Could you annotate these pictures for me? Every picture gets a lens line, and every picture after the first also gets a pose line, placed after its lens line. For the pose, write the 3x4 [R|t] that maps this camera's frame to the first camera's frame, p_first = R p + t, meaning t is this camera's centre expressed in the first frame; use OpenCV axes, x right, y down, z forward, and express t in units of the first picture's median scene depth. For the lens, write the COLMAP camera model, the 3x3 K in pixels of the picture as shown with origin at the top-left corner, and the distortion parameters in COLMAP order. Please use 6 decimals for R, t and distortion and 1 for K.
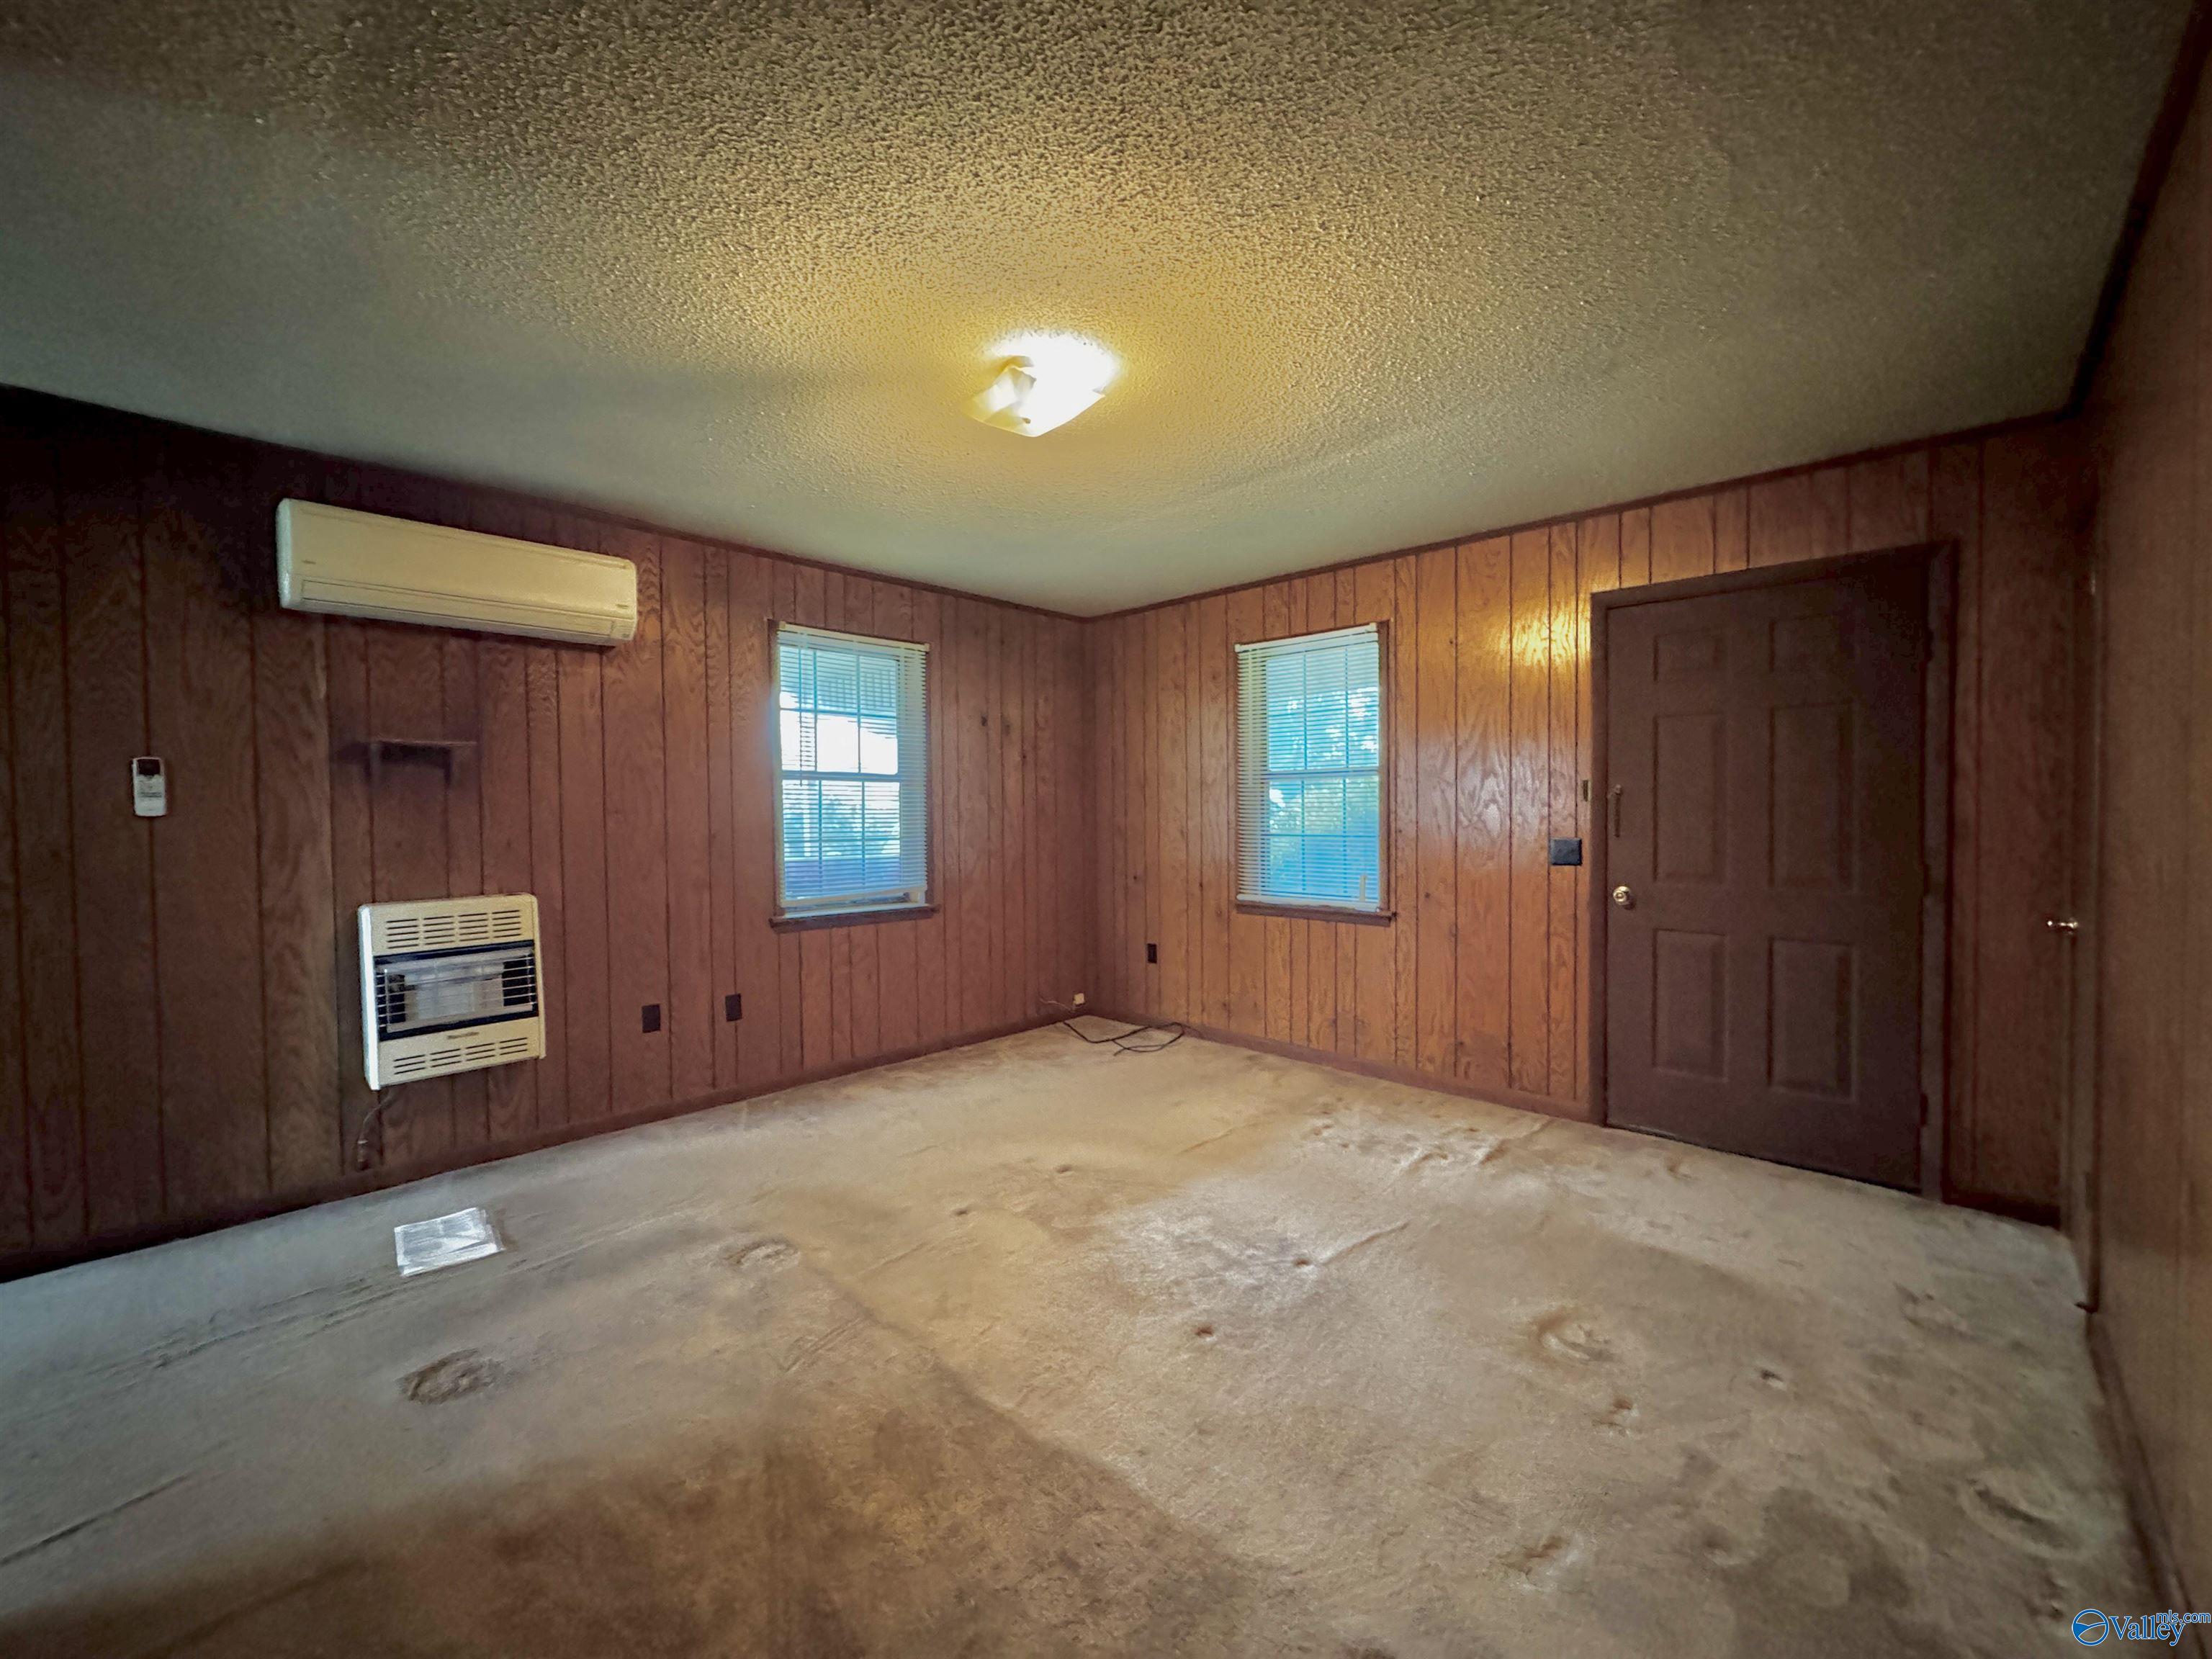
lens RADIAL K [[884.8, 0, 1101.8], [0, 884.8, 829.7], [0, 0, 1]] dist [-0.001256, 0.000209]
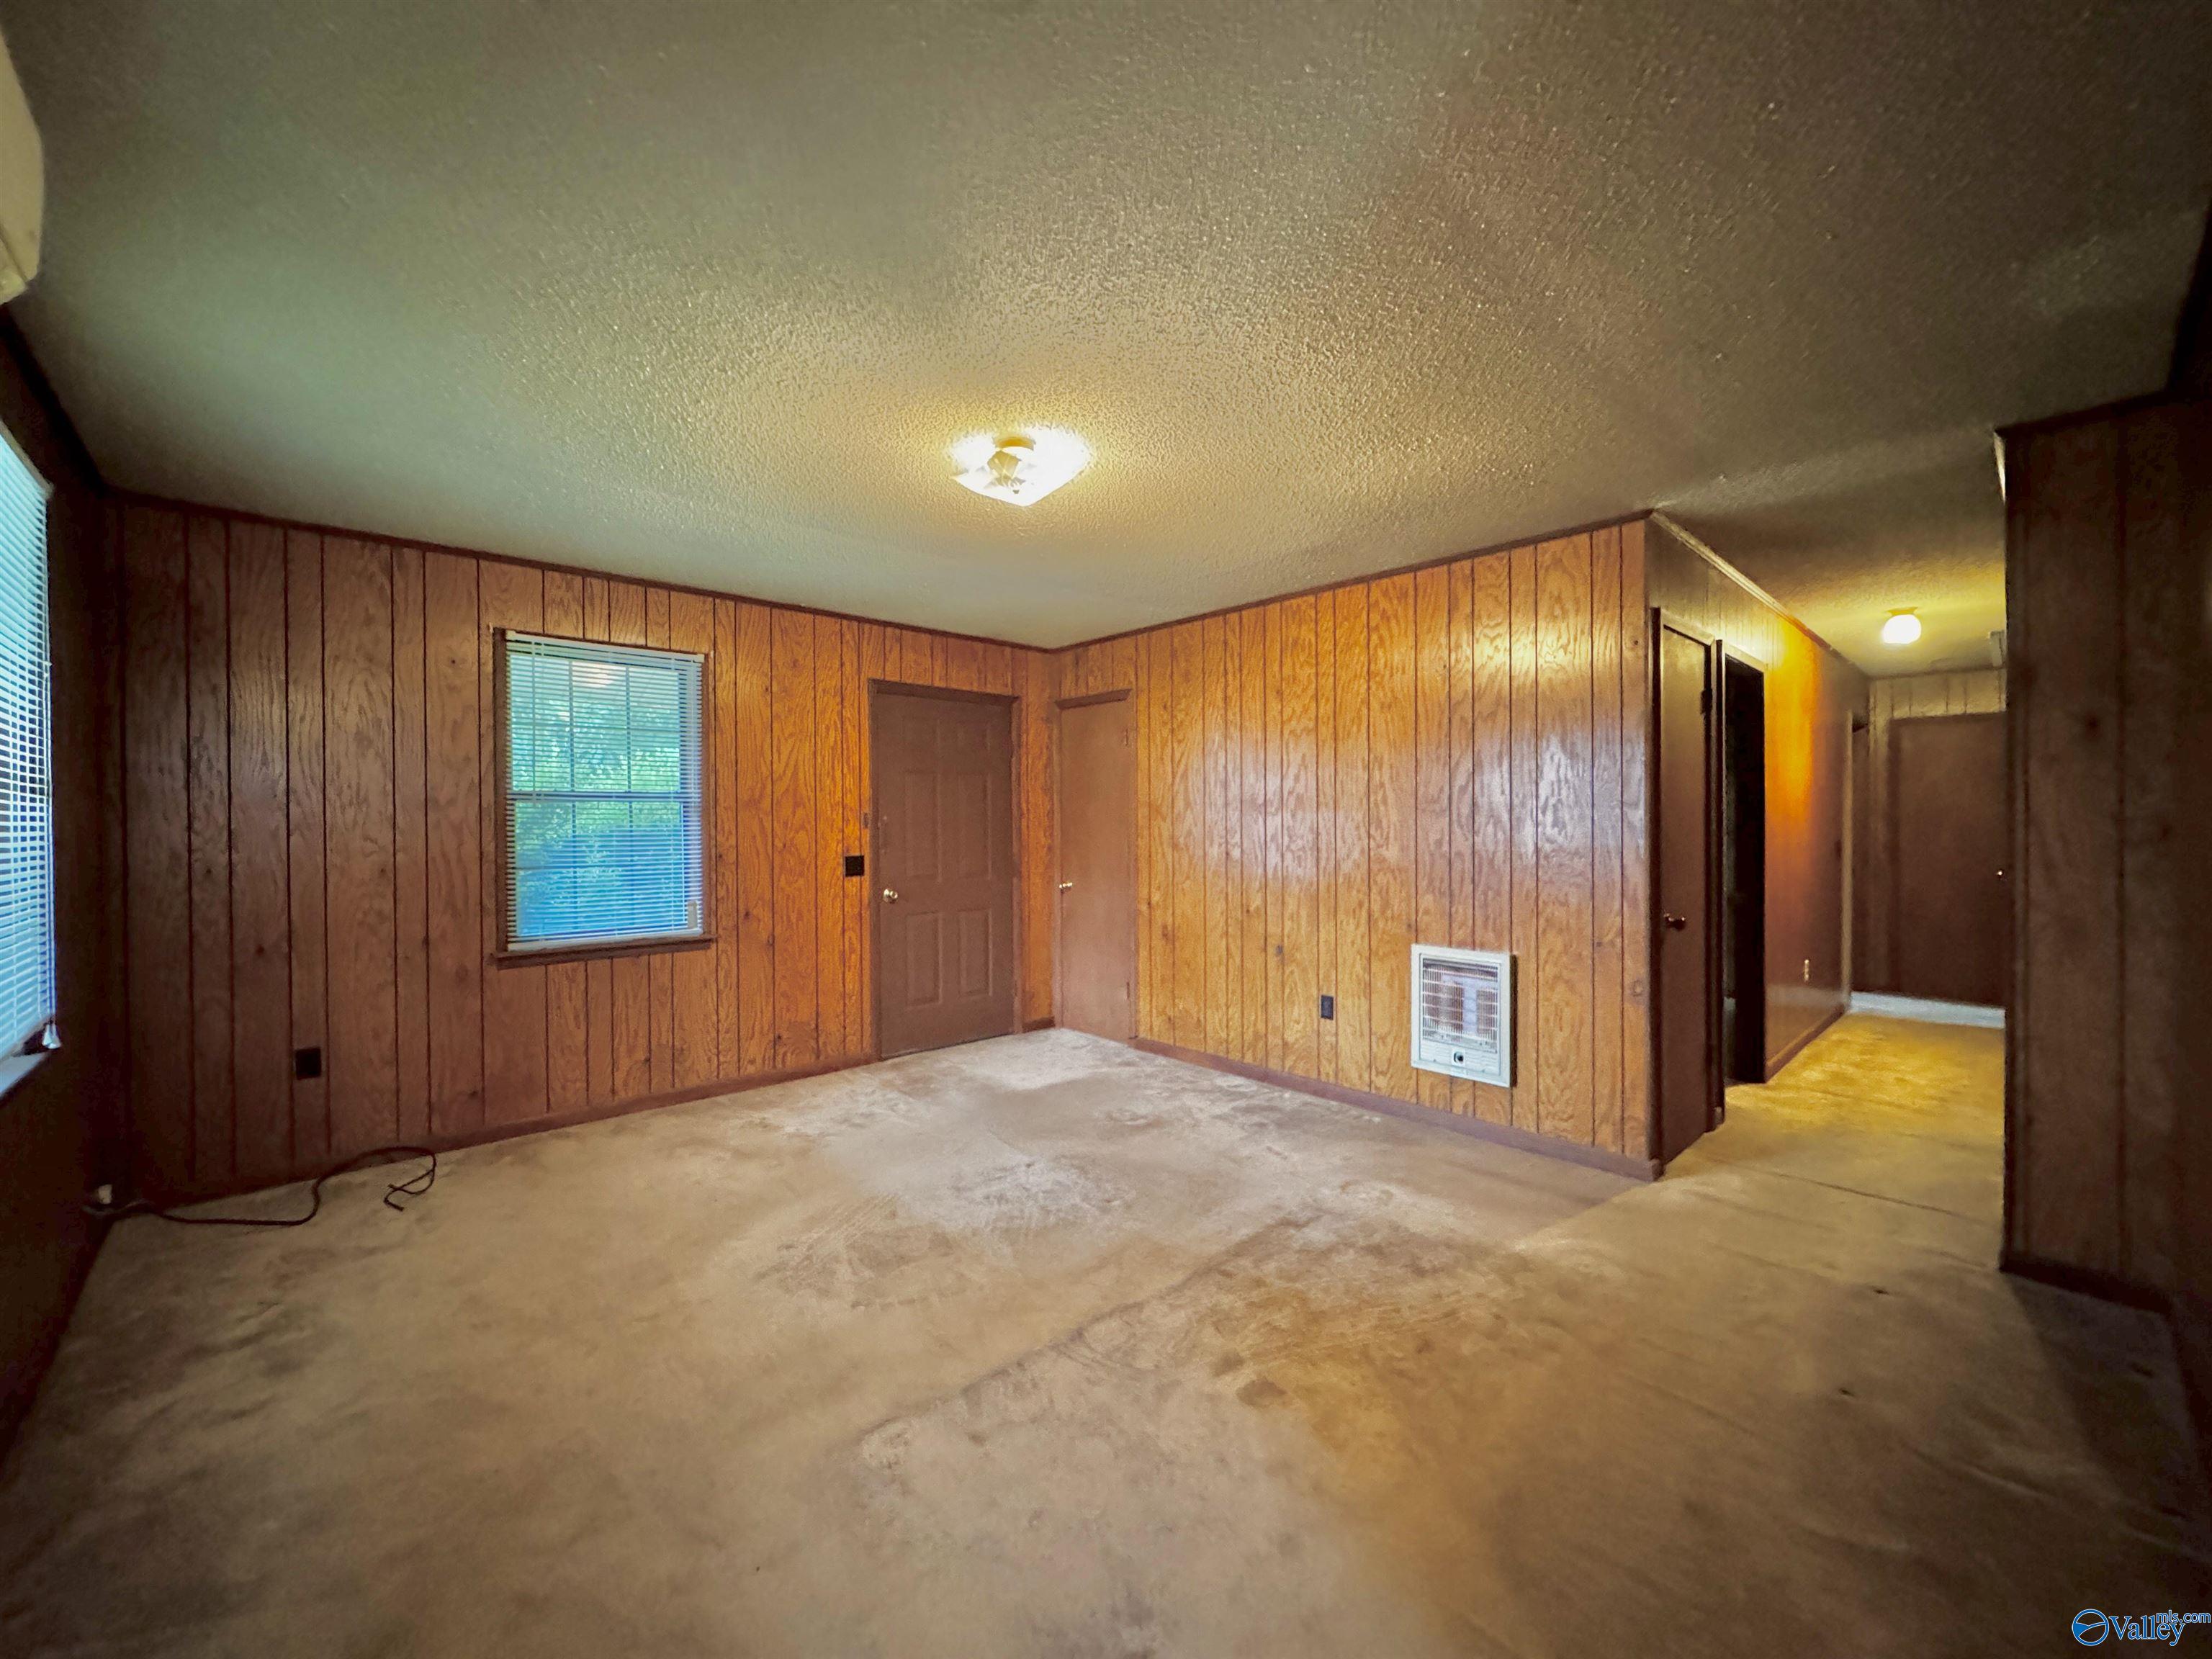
lens RADIAL K [[884.8, 0, 1106.9], [0, 884.8, 825.7], [0, 0, 1]] dist [-0.001256, 0.000209]
pose [[0.061042, 0.002168, 0.998133, -0.697254], [0.026960, 0.999629, -0.003820, -0.018283], [-0.997771, 0.027143, 0.060960, 0.479542]]
